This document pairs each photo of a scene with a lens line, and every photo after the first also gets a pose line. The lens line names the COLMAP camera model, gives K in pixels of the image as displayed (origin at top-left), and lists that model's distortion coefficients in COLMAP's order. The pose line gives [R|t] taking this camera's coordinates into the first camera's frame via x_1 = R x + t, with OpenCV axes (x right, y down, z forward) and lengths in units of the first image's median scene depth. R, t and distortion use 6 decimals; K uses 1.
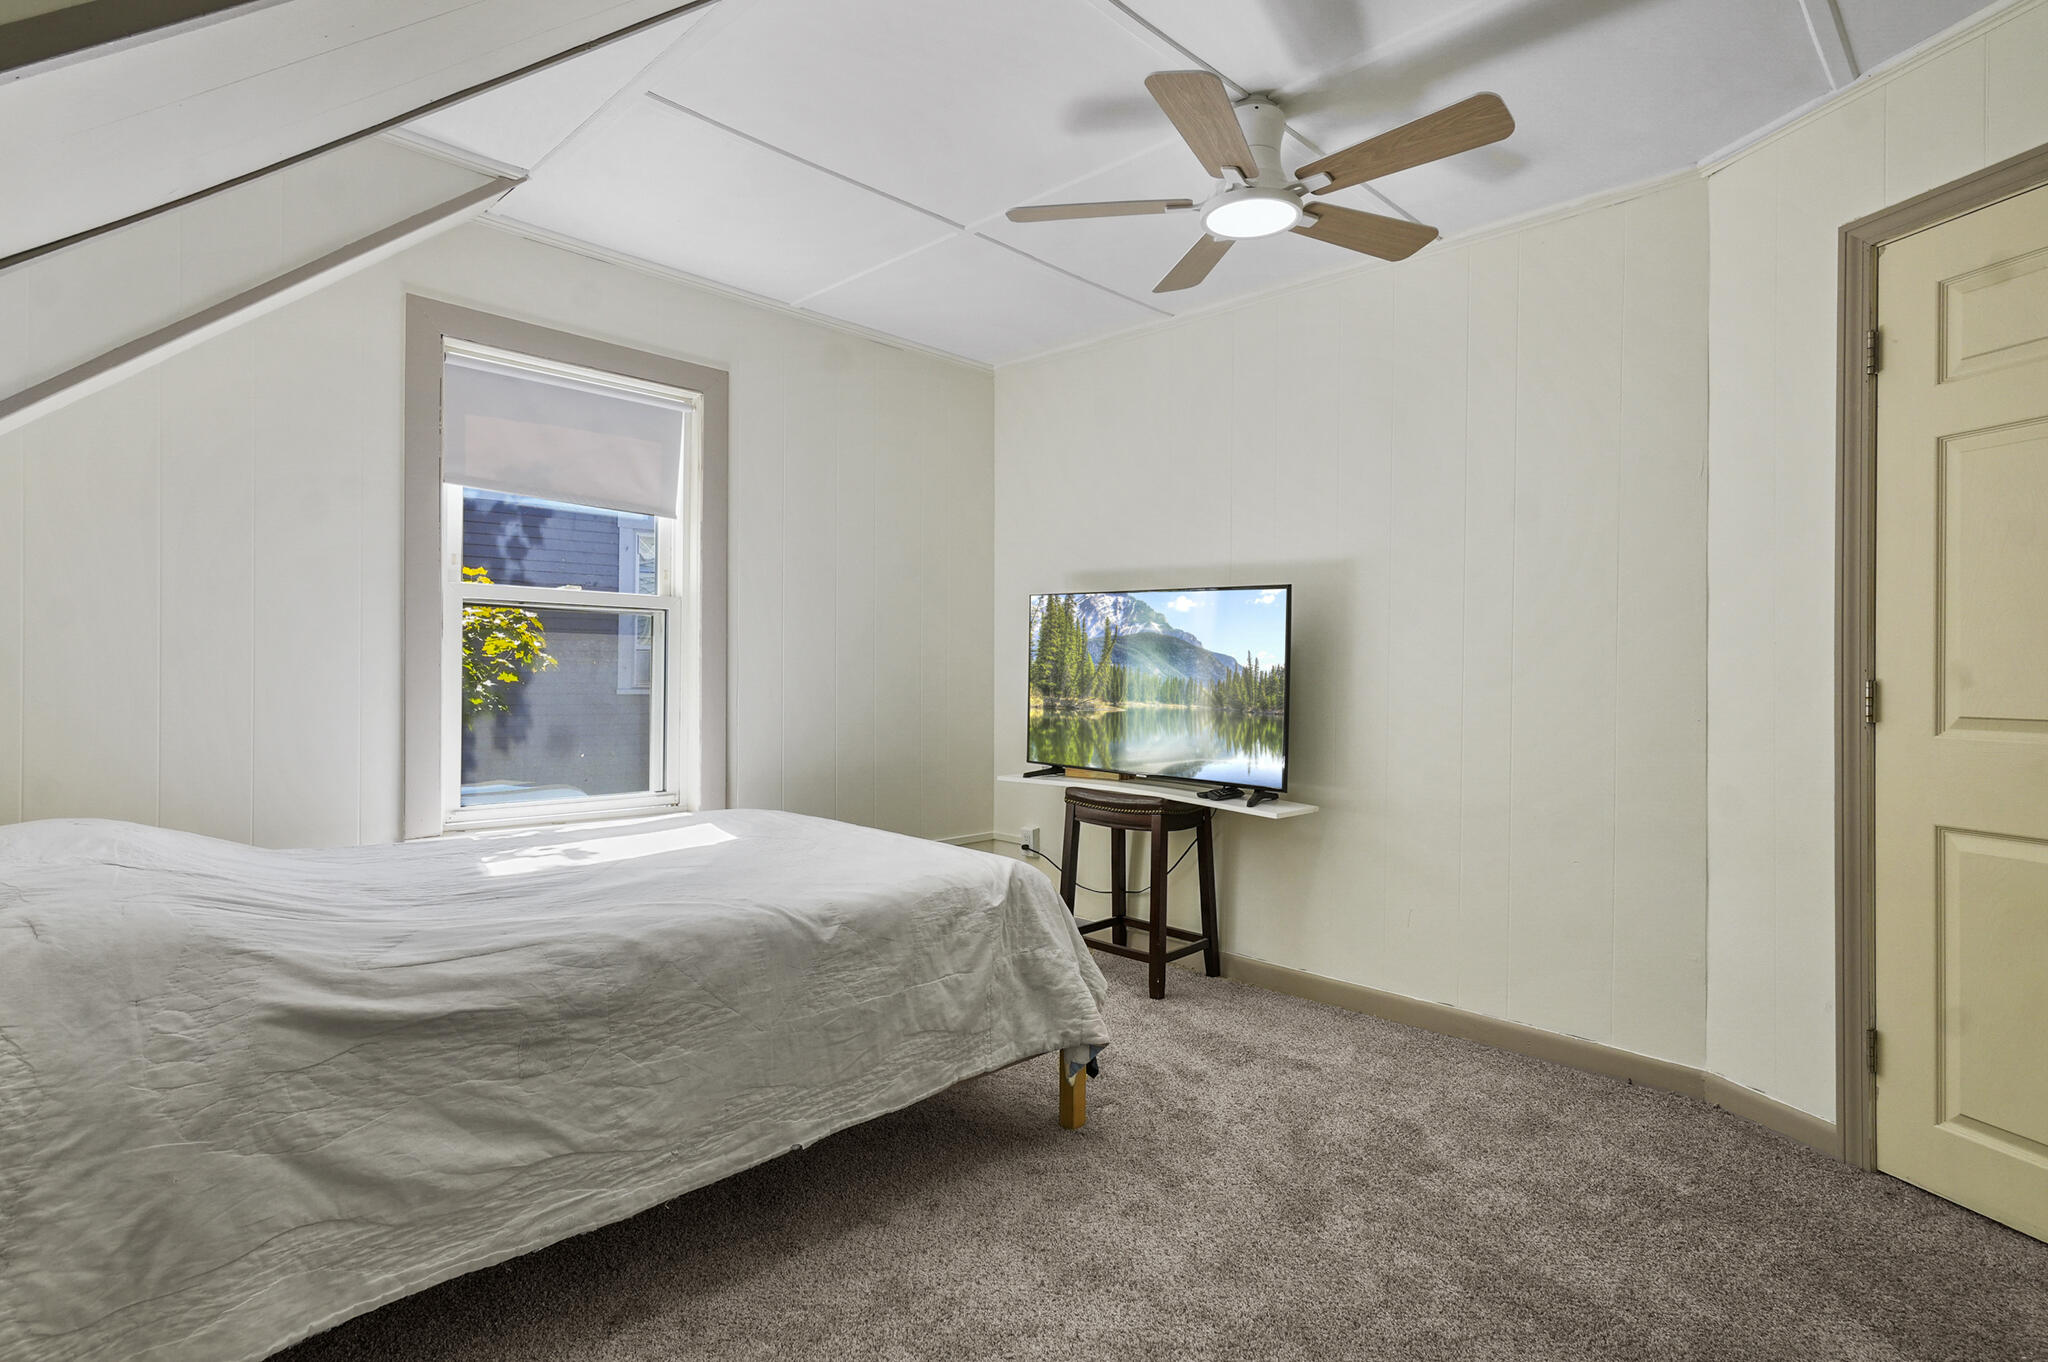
lens RADIAL K [[1032.3, 0, 1042.4], [0, 1032.3, 679.4], [0, 0, 1]] dist [0.002415, 0.002946]
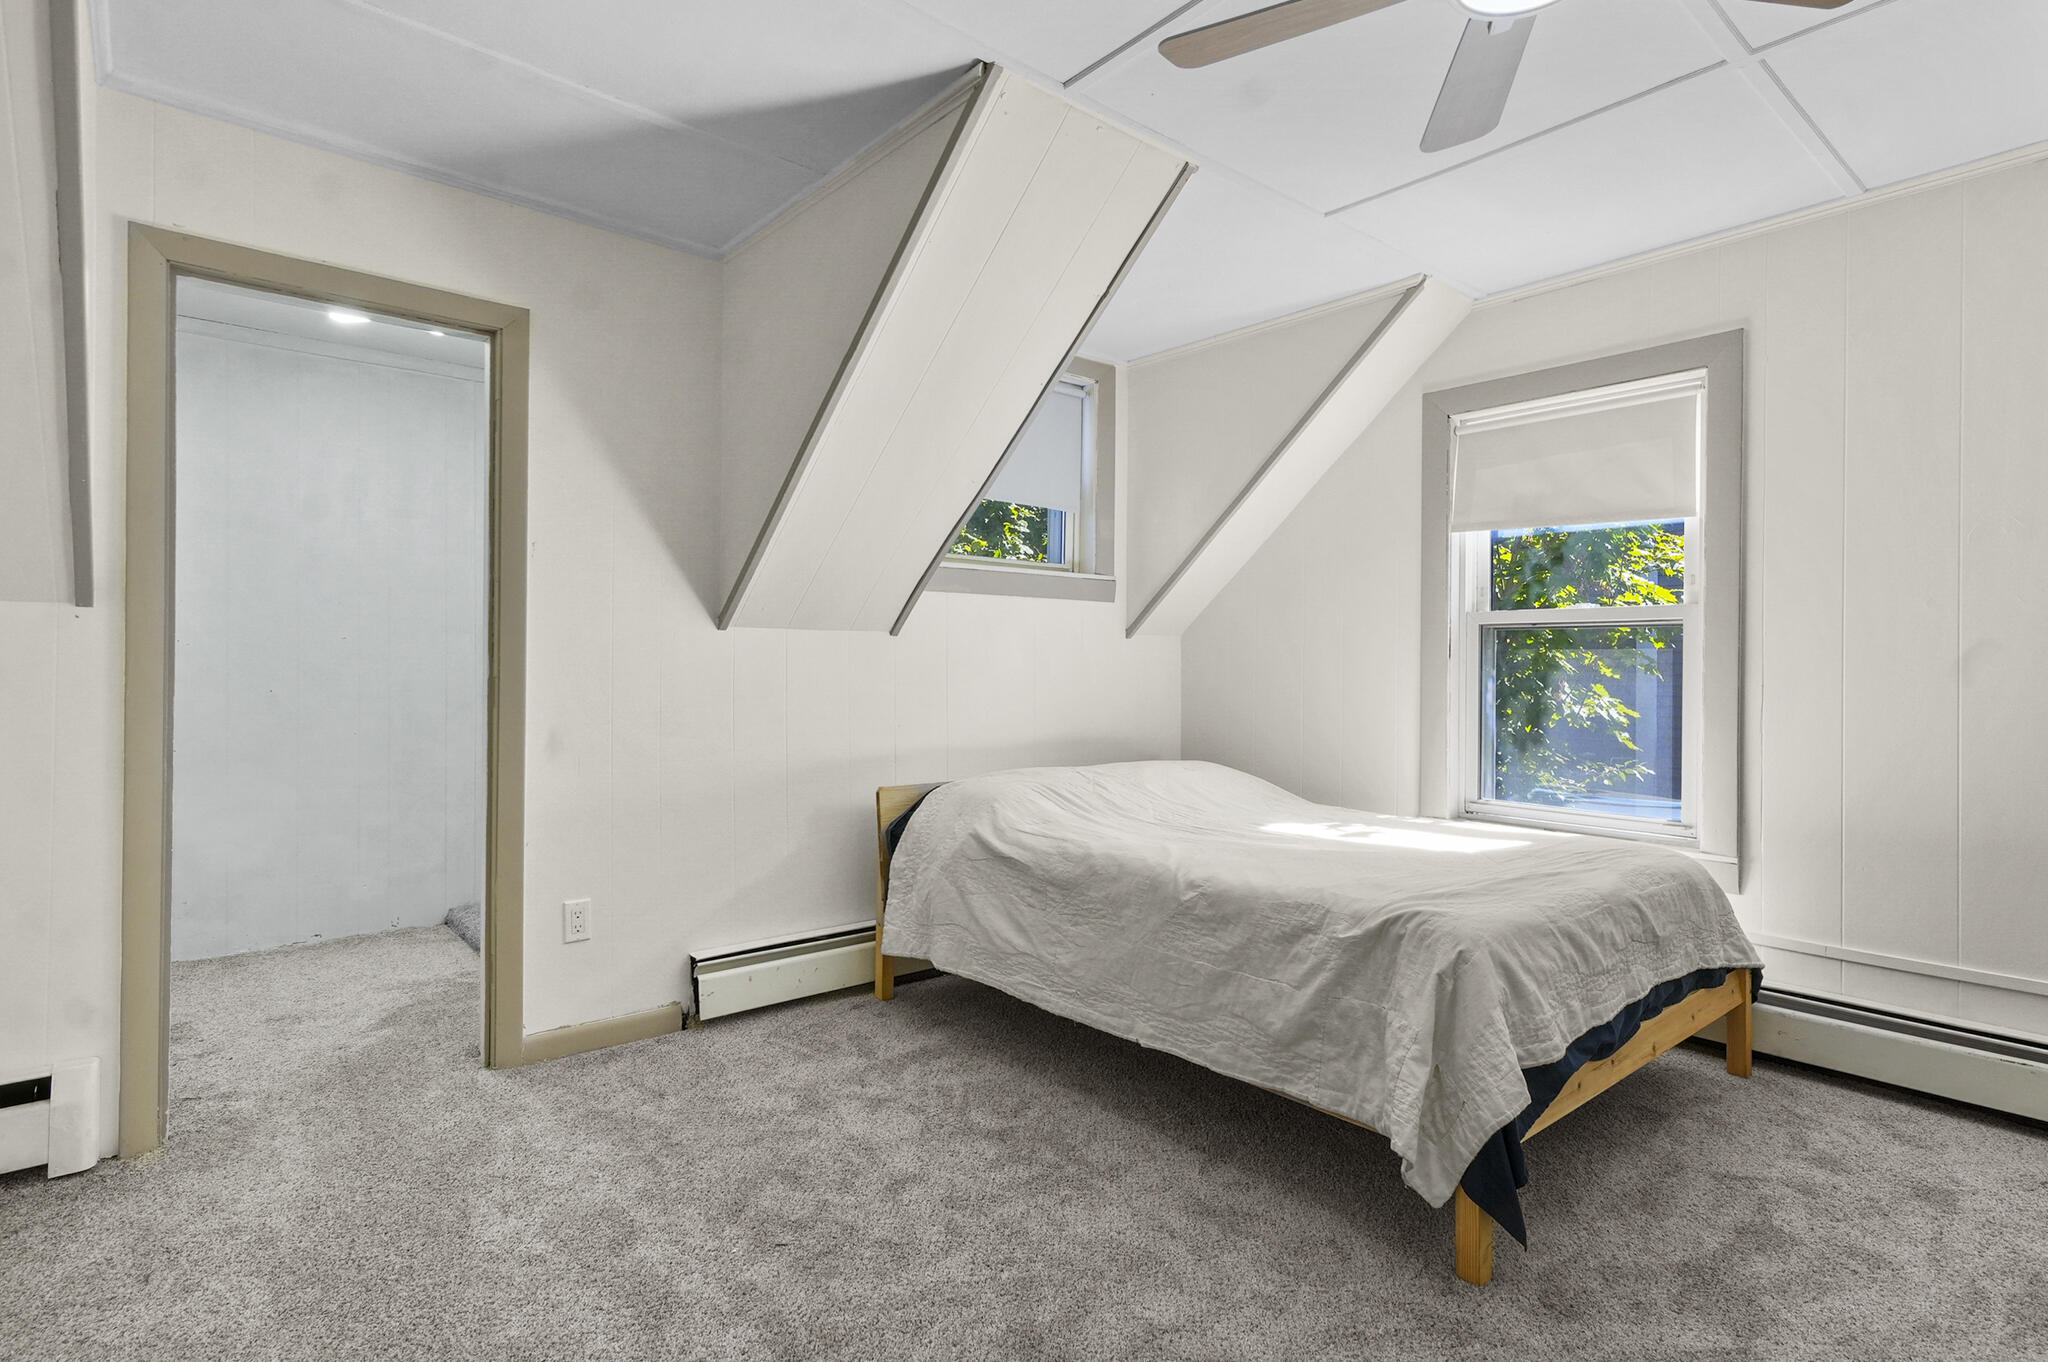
lens RADIAL K [[1032.3, 0, 1041.6], [0, 1032.3, 673.1], [0, 0, 1]] dist [0.002415, 0.002946]
pose [[-0.086520, -0.010367, -0.996196, 1.054423], [-0.016407, 0.999825, -0.008980, -0.005630], [0.996115, 0.015567, -0.086675, 0.945169]]
